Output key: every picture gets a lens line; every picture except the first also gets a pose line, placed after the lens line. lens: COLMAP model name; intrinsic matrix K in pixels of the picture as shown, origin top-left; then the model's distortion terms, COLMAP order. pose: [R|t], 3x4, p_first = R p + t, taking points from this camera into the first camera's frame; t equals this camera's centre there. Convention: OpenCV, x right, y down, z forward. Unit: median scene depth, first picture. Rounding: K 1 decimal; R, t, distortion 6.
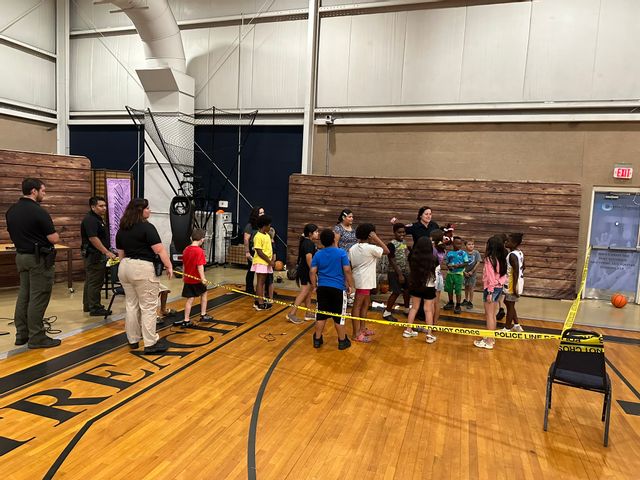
lens RADIAL K [[437.9, 0, 318.4], [0, 437.9, 243.0], [0, 0, 1]] dist [0.007329, -0.044598]
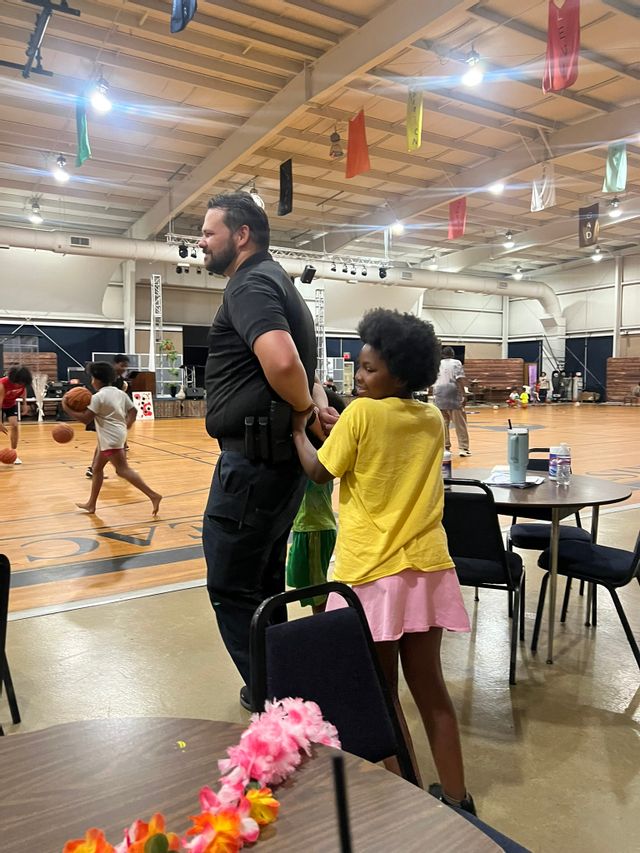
lens RADIAL K [[638.7, 0, 321.1], [0, 638.7, 431.1], [0, 0, 1]] dist [-0.003697, -0.000522]
pose [[0.759017, -0.001930, -0.651068, 0.989362], [-0.031776, 0.998694, -0.040004, 0.408149], [0.650295, 0.051052, 0.757964, -2.496944]]
